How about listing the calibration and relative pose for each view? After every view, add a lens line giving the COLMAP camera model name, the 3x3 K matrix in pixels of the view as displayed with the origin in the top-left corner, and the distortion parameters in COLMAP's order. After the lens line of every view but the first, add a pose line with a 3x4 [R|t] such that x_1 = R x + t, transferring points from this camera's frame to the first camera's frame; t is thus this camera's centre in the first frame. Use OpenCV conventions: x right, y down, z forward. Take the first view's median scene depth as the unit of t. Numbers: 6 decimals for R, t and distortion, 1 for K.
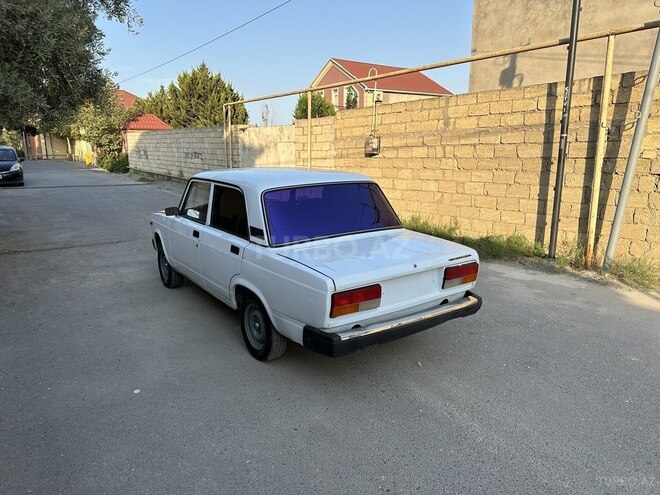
lens RADIAL K [[461.7, 0, 328.2], [0, 461.7, 248.6], [0, 0, 1]] dist [0.056918, -0.069000]
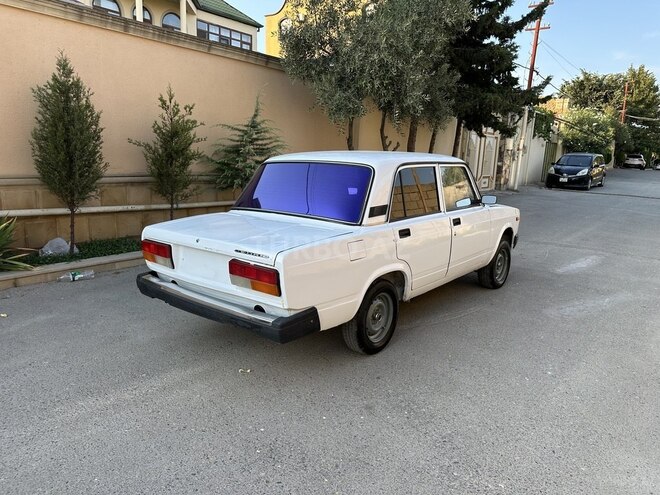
lens RADIAL K [[461.7, 0, 329.1], [0, 461.7, 249.8], [0, 0, 1]] dist [0.056918, -0.069000]
pose [[0.281399, 0.206489, -0.937111, 0.483687], [-0.231734, 0.962292, 0.142451, -0.058758], [0.931190, 0.177075, 0.318638, 0.407745]]
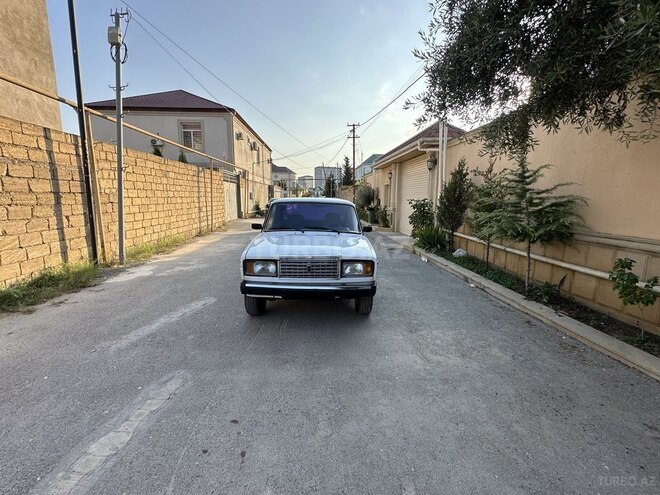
lens RADIAL K [[300.9, 0, 330.0], [0, 300.9, 247.2], [0, 0, 1]] dist [-0.003324, 0.000444]
pose [[-0.844054, -0.092215, 0.528270, -0.484539], [0.102192, 0.939392, 0.327259, -0.226116], [-0.526431, 0.330210, -0.783475, 1.191086]]
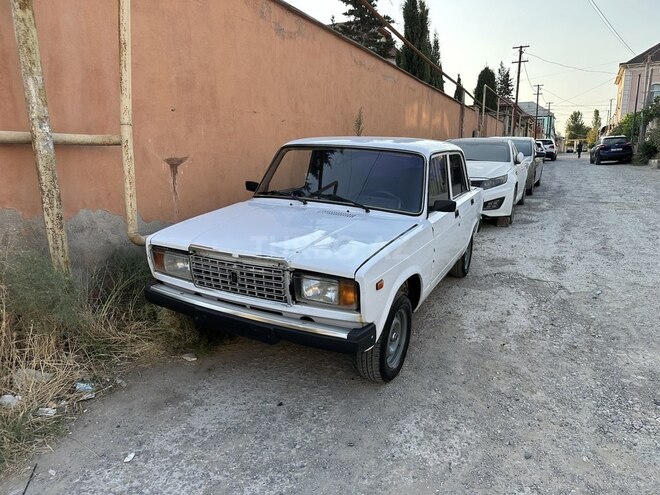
lens RADIAL K [[461.7, 0, 329.0], [0, 461.7, 254.1], [0, 0, 1]] dist [0.056918, -0.069000]
pose [[-0.487121, -0.230578, 0.842346, -0.555677], [0.162753, 0.923653, 0.346953, -0.183358], [-0.858036, 0.306102, -0.412403, 0.955496]]
